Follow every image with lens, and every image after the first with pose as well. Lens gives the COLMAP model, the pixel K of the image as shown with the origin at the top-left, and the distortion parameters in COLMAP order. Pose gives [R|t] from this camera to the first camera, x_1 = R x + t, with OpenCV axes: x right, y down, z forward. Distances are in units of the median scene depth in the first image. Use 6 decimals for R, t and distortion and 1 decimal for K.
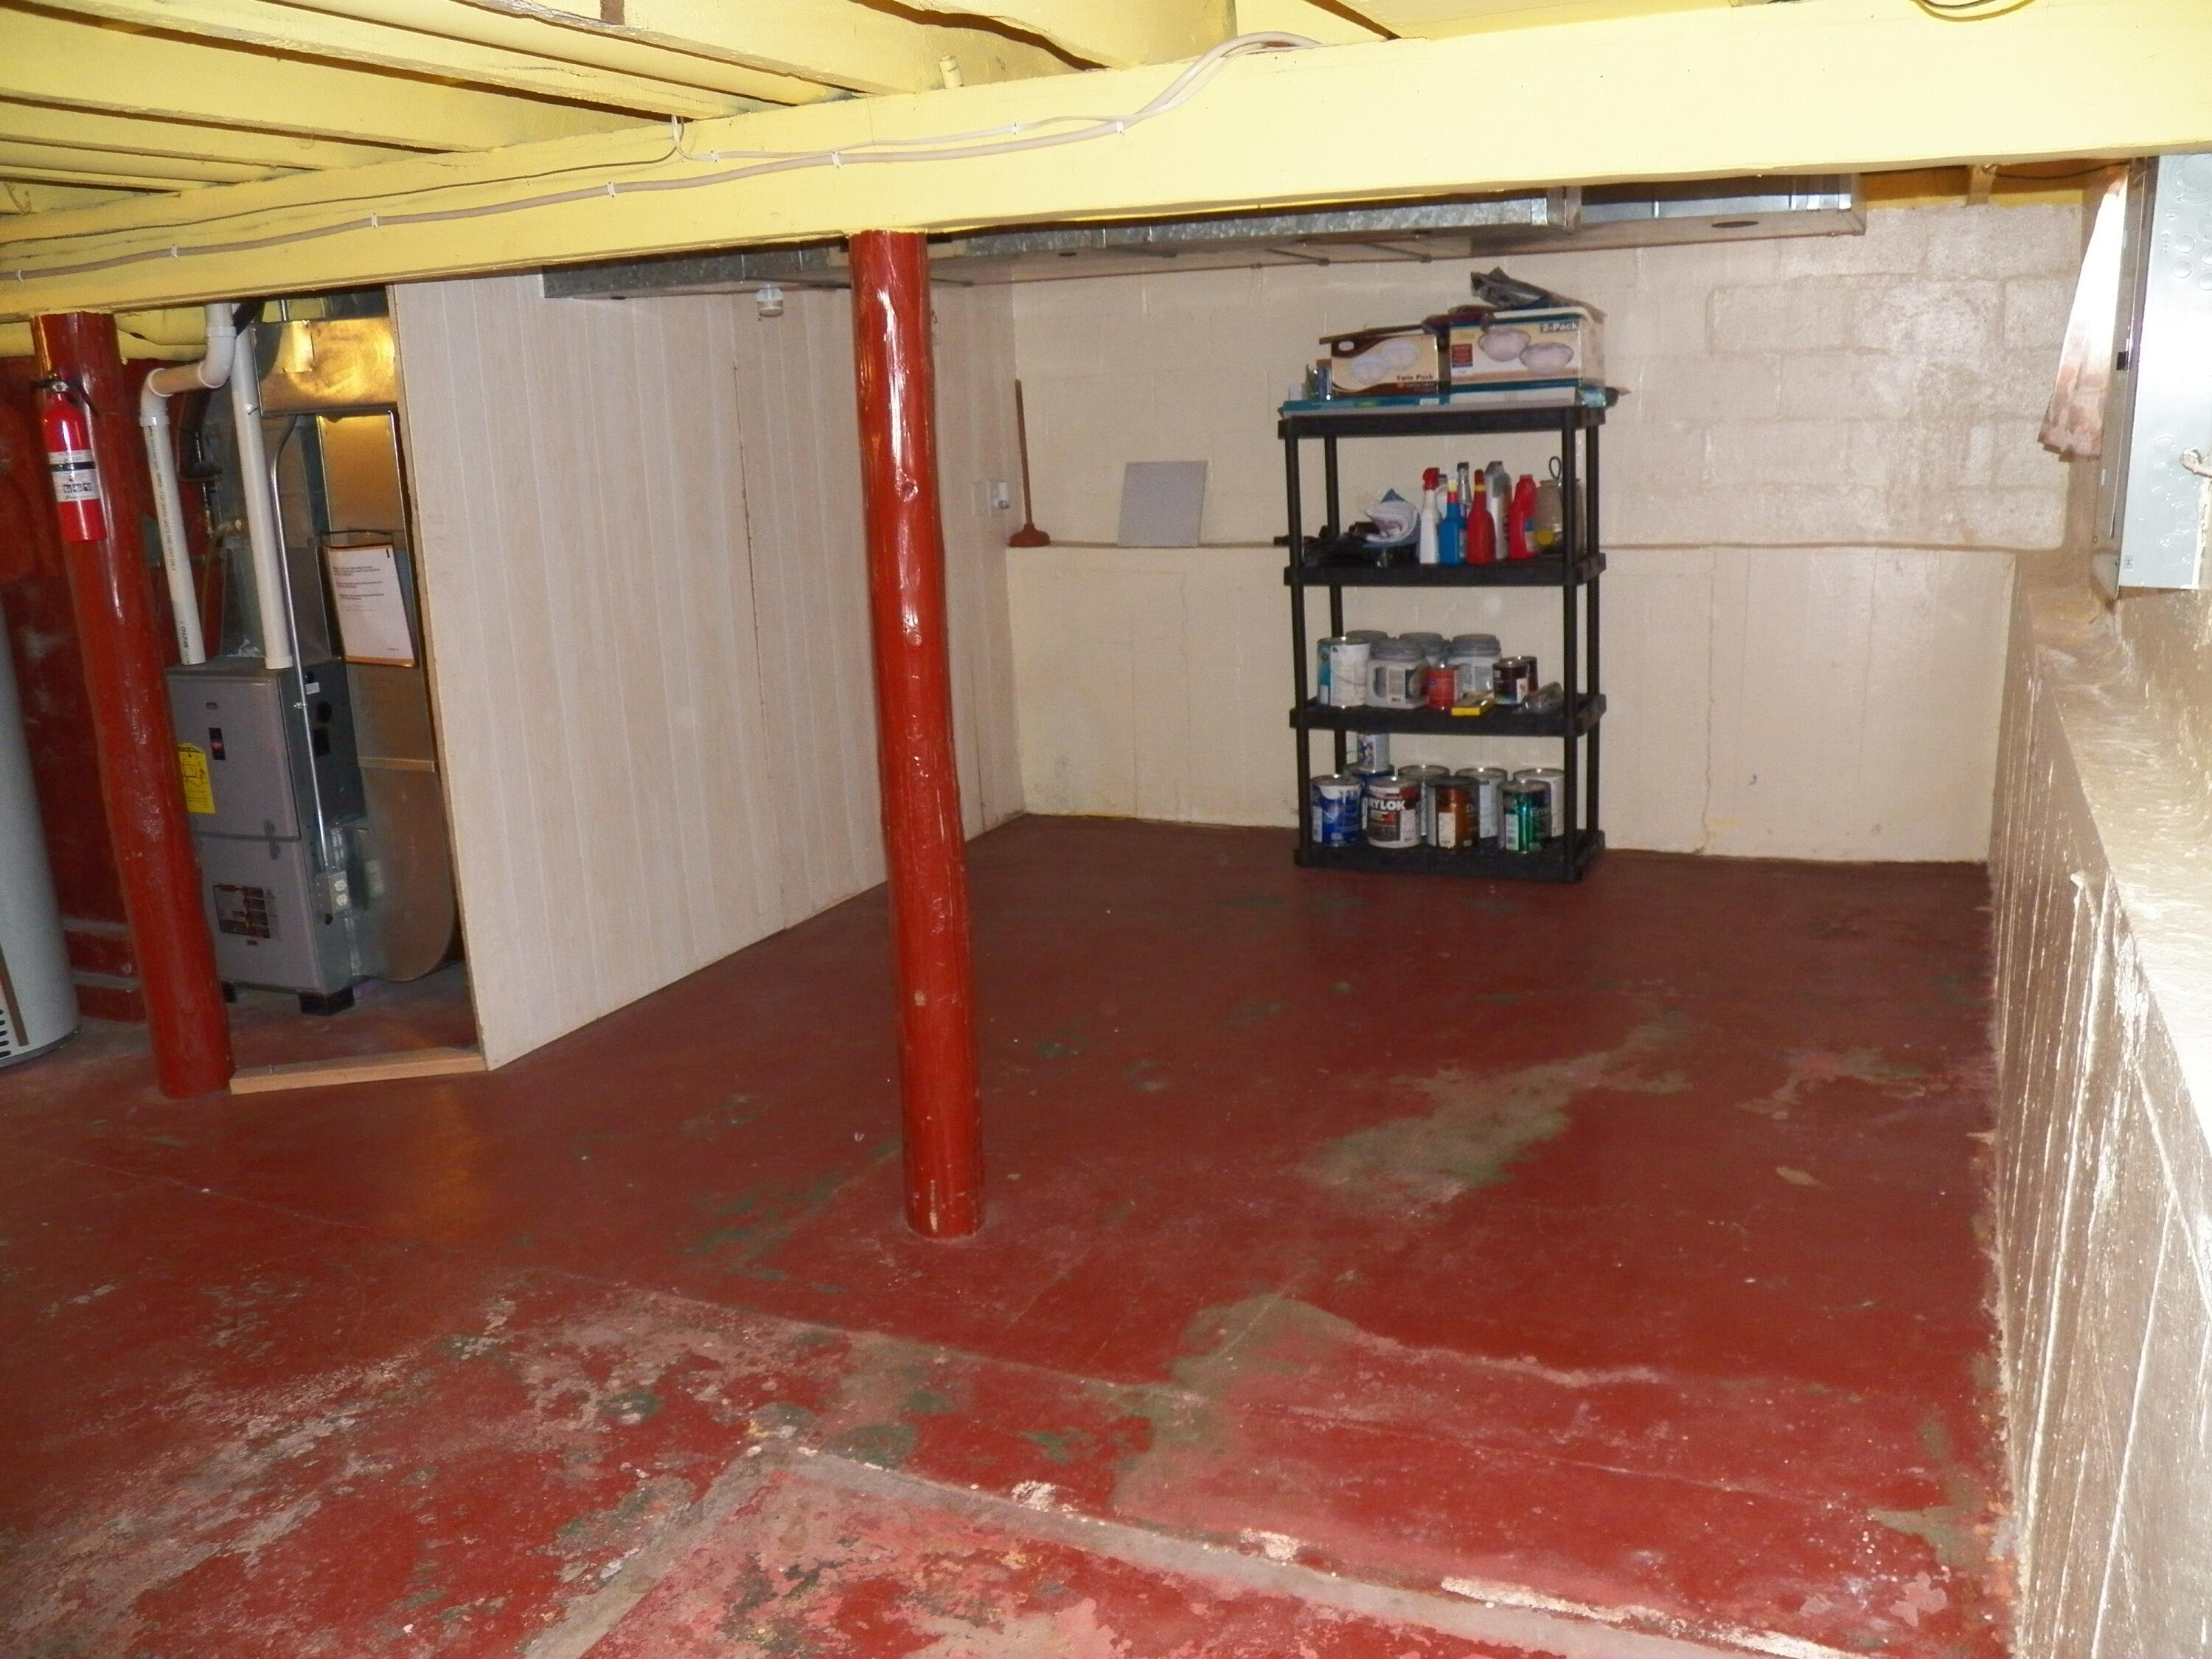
lens RADIAL K [[1808.4, 0, 1124.3], [0, 1808.4, 825.0], [0, 0, 1]] dist [-0.126597, 0.084780]
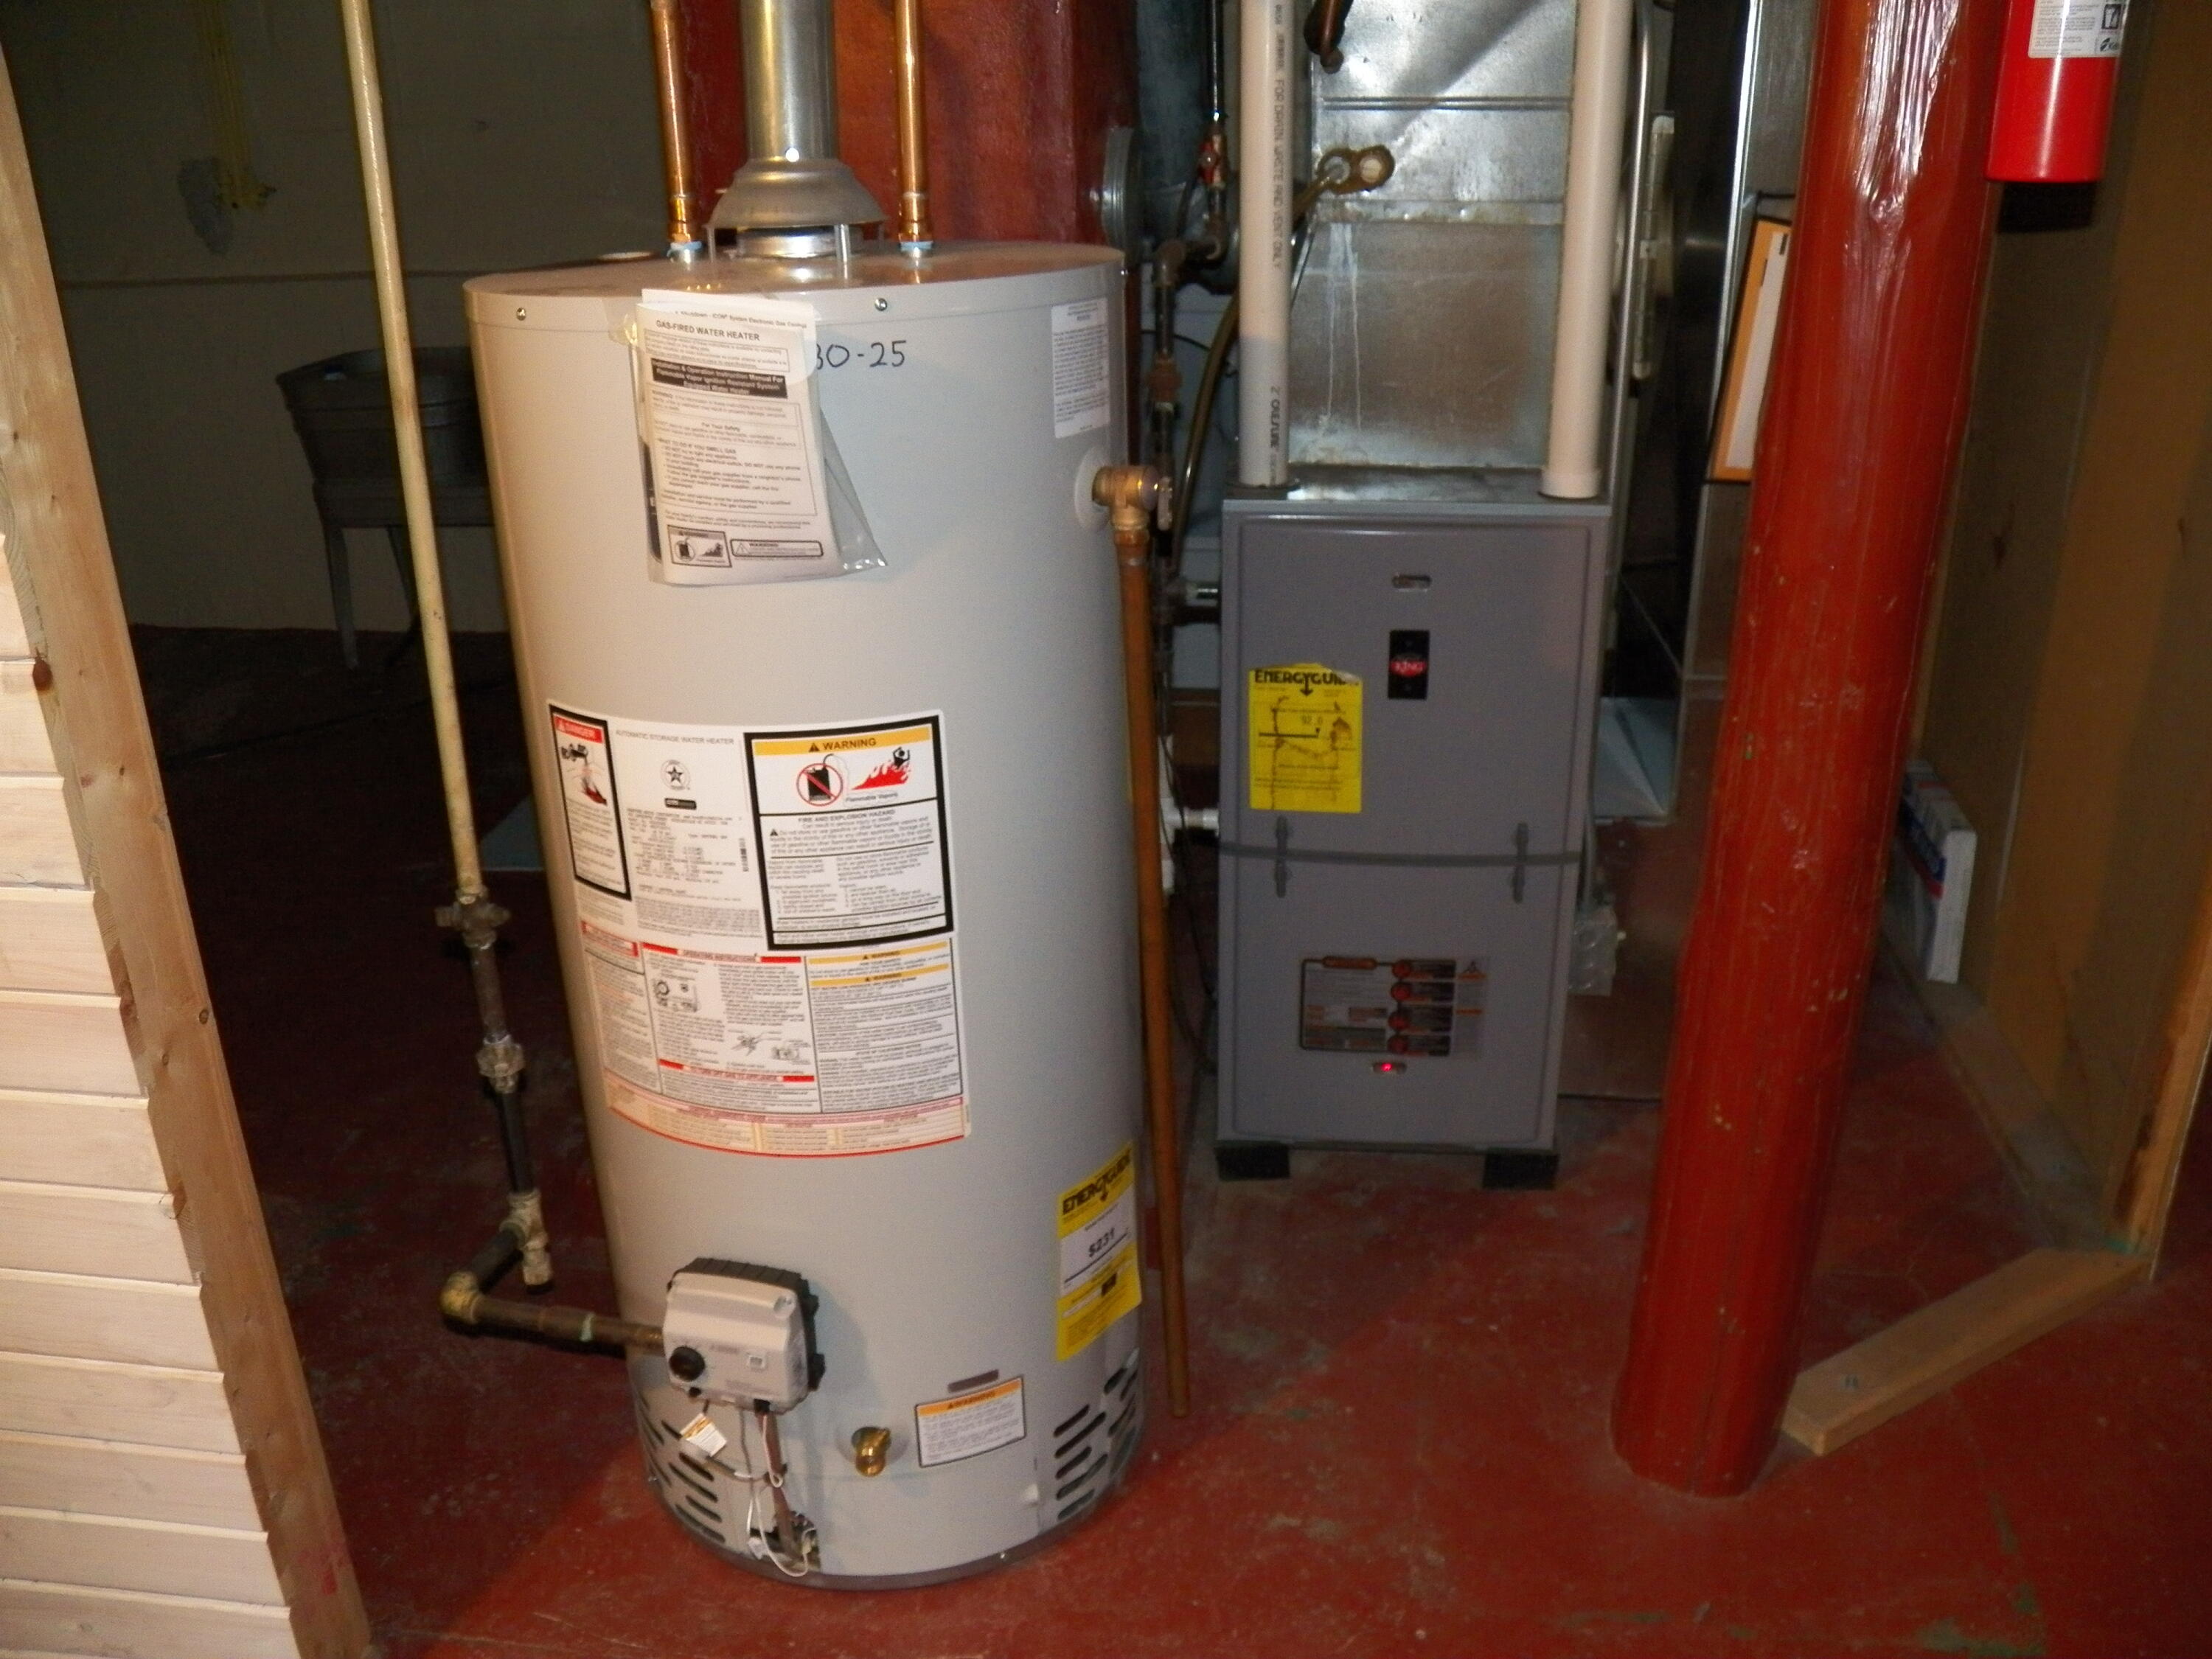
lens RADIAL K [[1808.4, 0, 1114.0], [0, 1808.4, 826.2], [0, 0, 1]] dist [-0.126597, 0.084780]
pose [[0.958541, -0.079469, 0.273648, -0.718136], [0.038753, 0.987758, 0.151105, -0.078068], [-0.282306, -0.134236, 0.949886, 0.576671]]
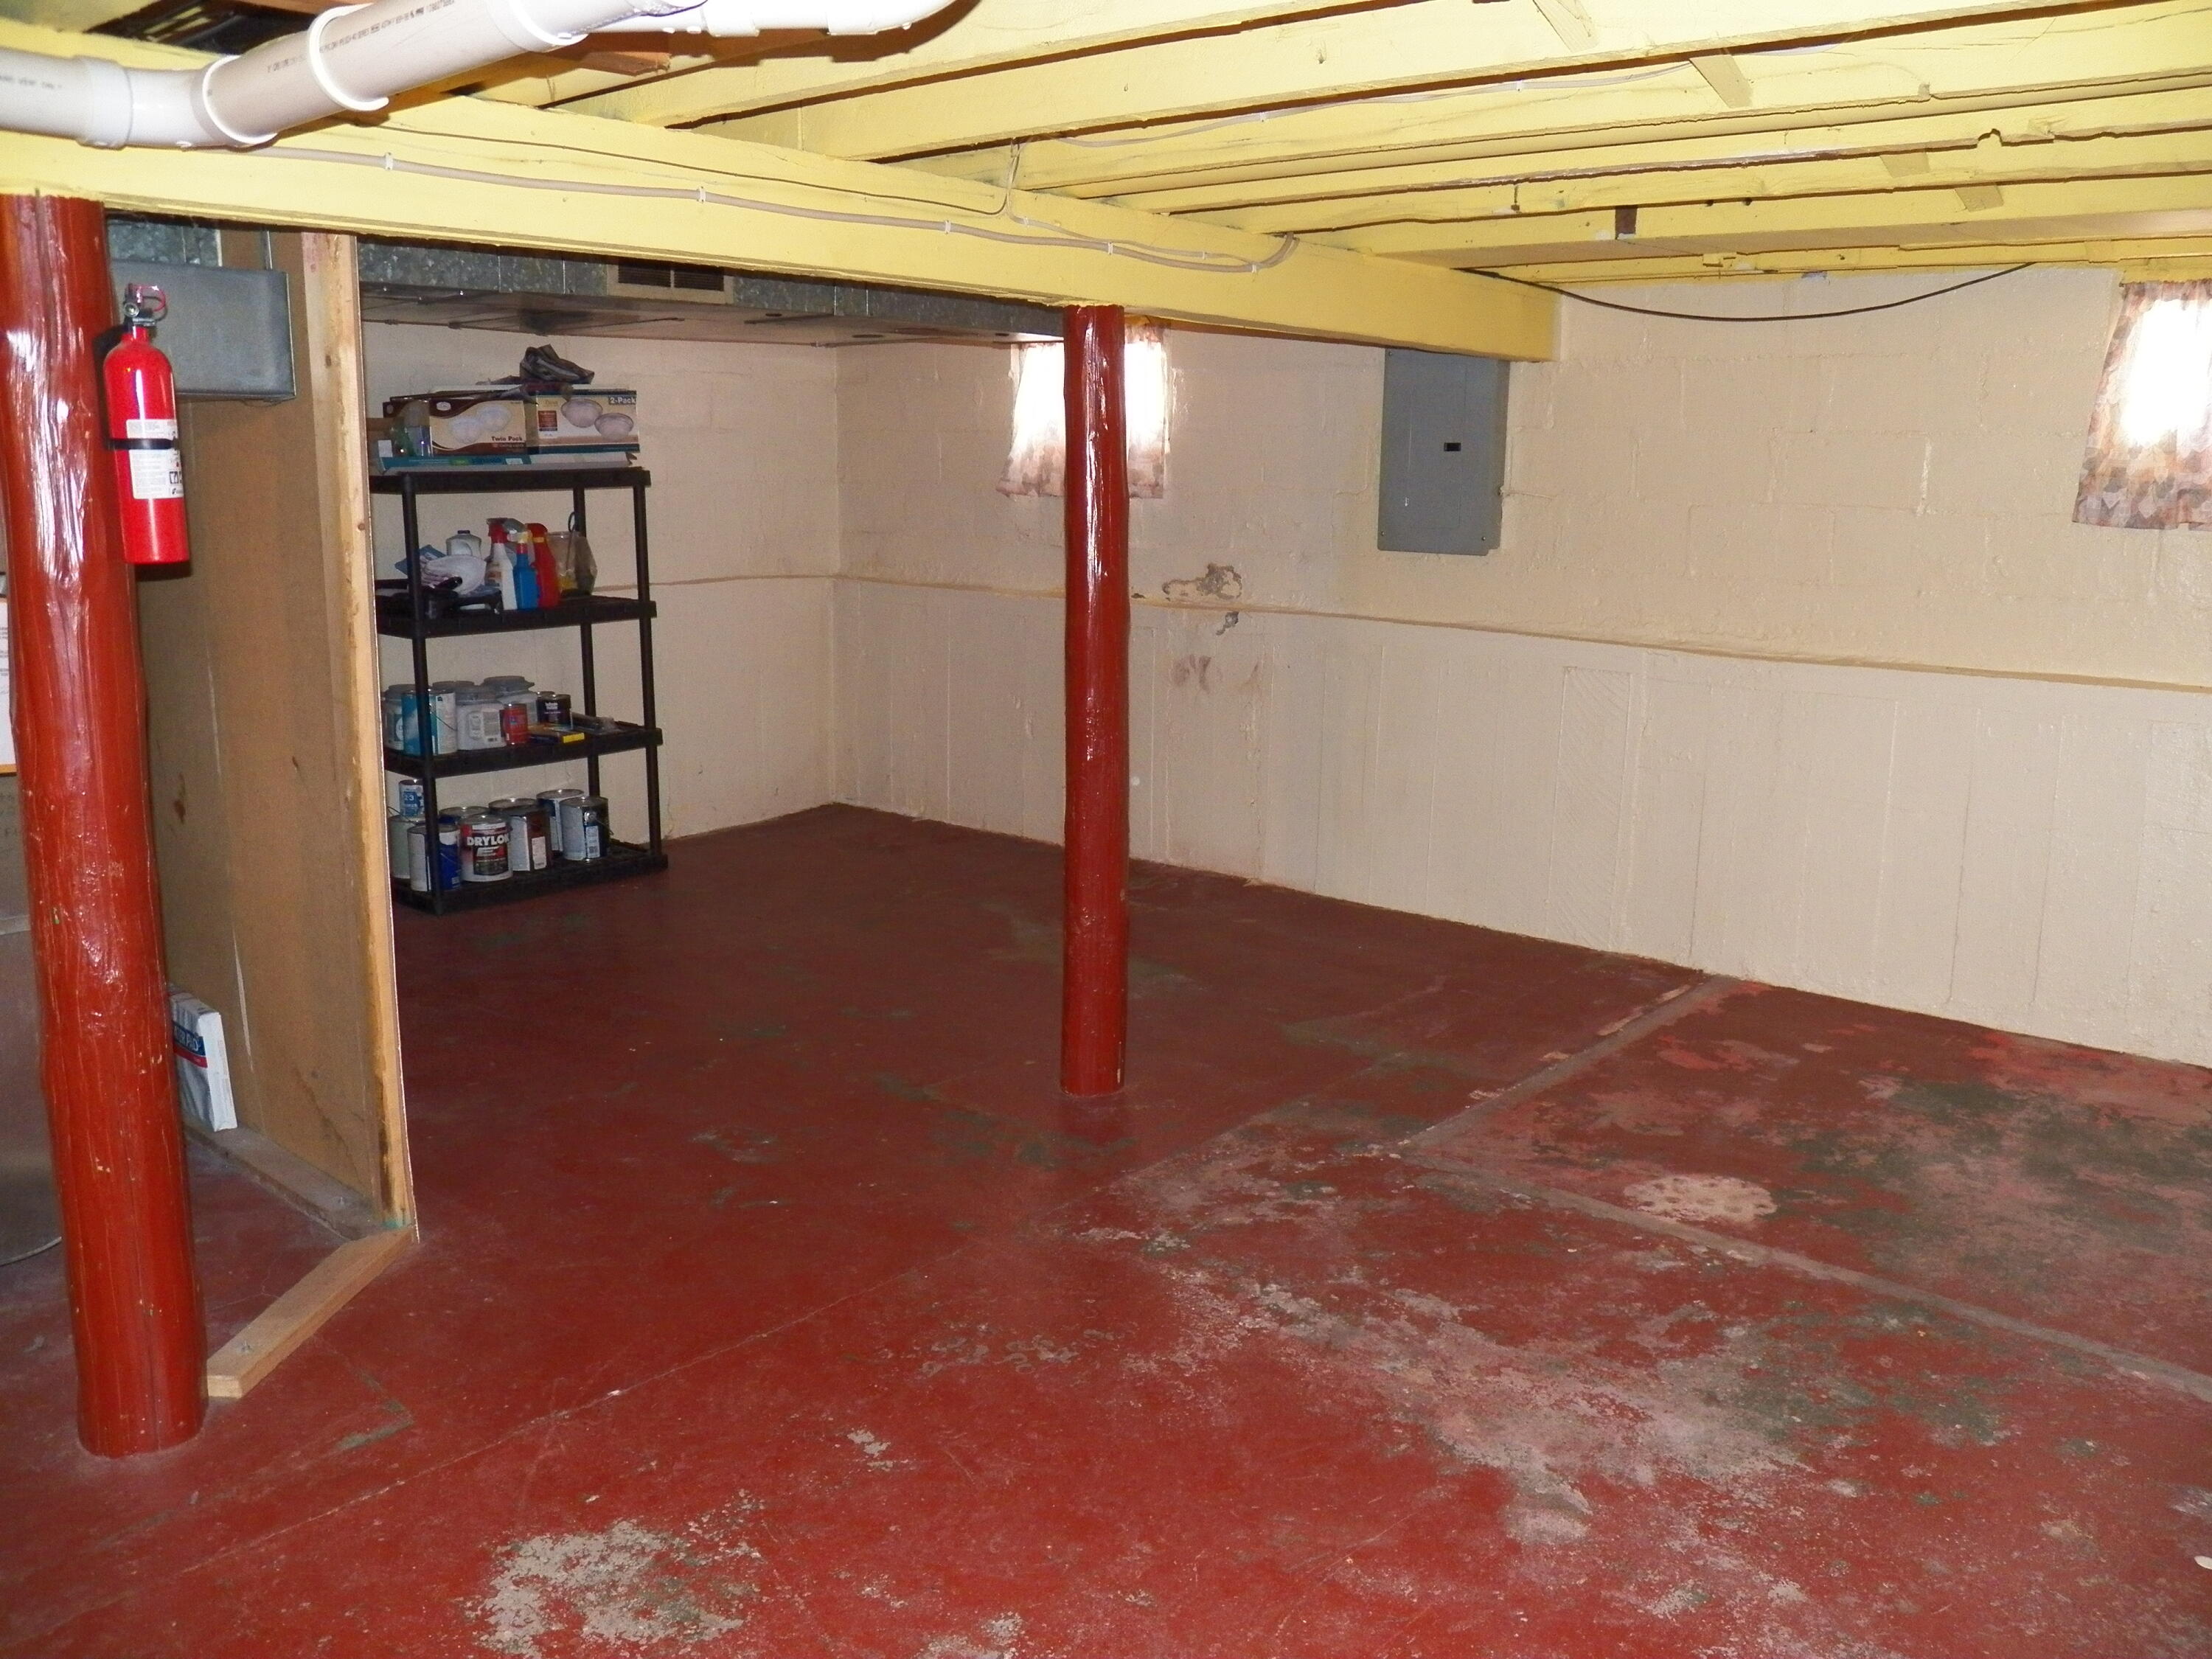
lens RADIAL K [[1808.4, 0, 1165.7], [0, 1808.4, 810.3], [0, 0, 1]] dist [-0.126597, 0.084780]
pose [[0.282725, -0.138284, 0.949181, -0.906082], [0.202788, 0.975804, 0.081759, -0.042335], [-0.937520, 0.169367, 0.303927, 0.390178]]
